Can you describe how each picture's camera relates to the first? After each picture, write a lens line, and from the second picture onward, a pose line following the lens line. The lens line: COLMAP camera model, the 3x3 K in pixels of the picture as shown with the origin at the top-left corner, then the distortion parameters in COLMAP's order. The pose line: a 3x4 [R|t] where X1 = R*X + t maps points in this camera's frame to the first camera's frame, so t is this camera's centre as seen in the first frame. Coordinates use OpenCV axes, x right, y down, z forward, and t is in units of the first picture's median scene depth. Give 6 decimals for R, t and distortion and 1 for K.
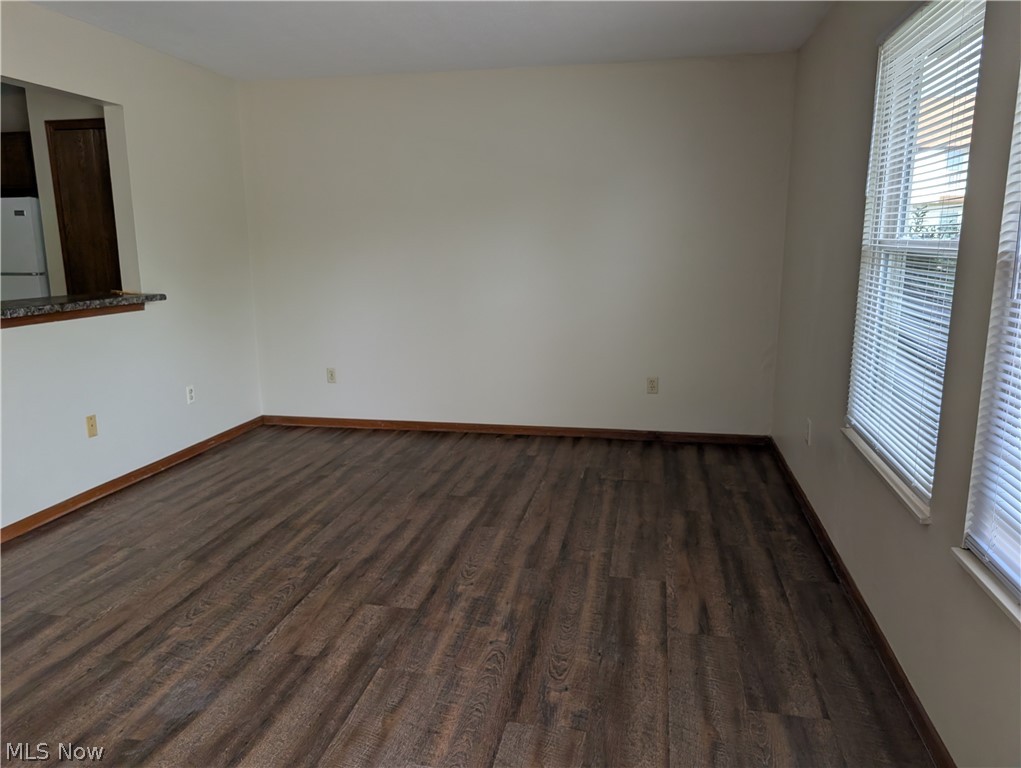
lens RADIAL K [[731.4, 0, 516.2], [0, 731.4, 384.0], [0, 0, 1]] dist [0.041779, -0.071380]
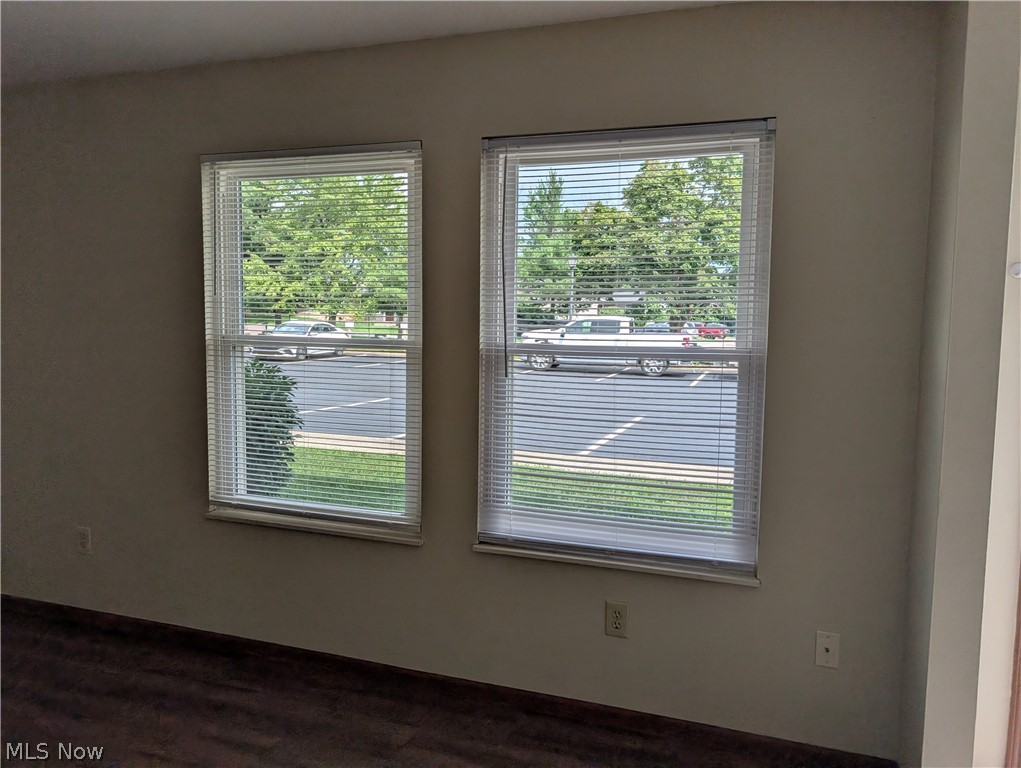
lens RADIAL K [[731.4, 0, 516.2], [0, 731.4, 384.0], [0, 0, 1]] dist [0.041779, -0.071380]
pose [[0.128711, -0.078250, 0.988590, -0.473029], [0.174315, 0.983146, 0.055124, -0.094079], [-0.976242, 0.165231, 0.140182, 0.377826]]
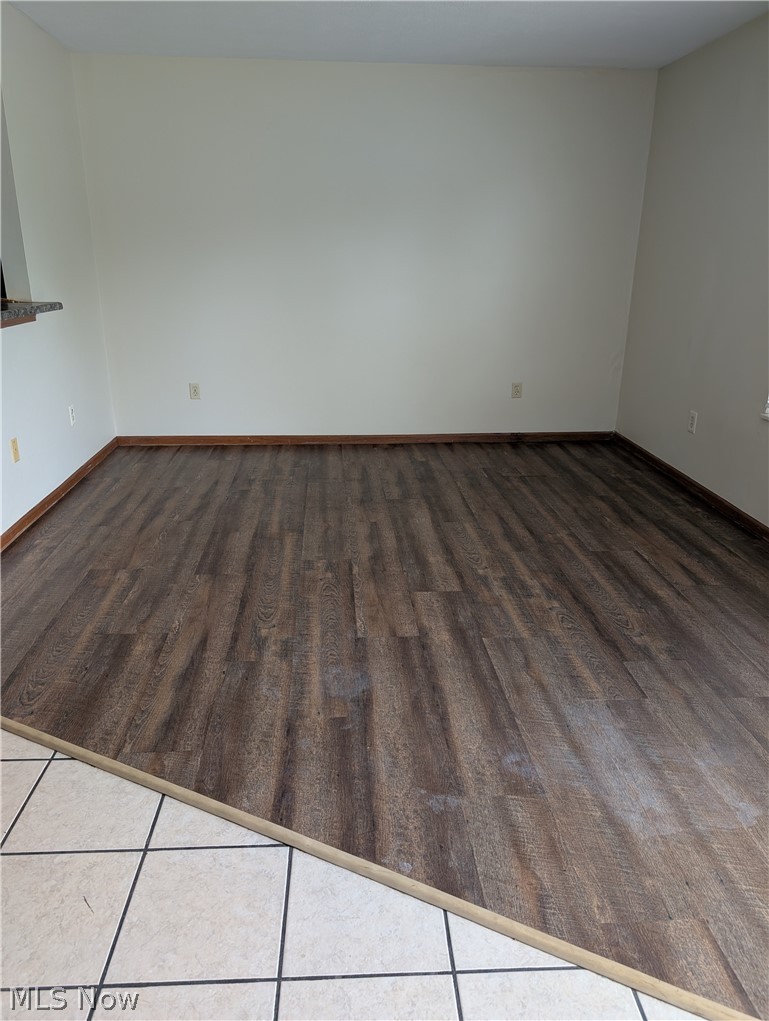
lens RADIAL K [[731.4, 0, 384.5], [0, 731.4, 510.5], [0, 0, 1]] dist [0.041779, -0.071380]
pose [[0.963572, -0.074207, 0.256947, -0.441752], [0.037181, 0.988575, 0.146072, 0.017915], [-0.264851, -0.131197, 0.955323, -0.004336]]
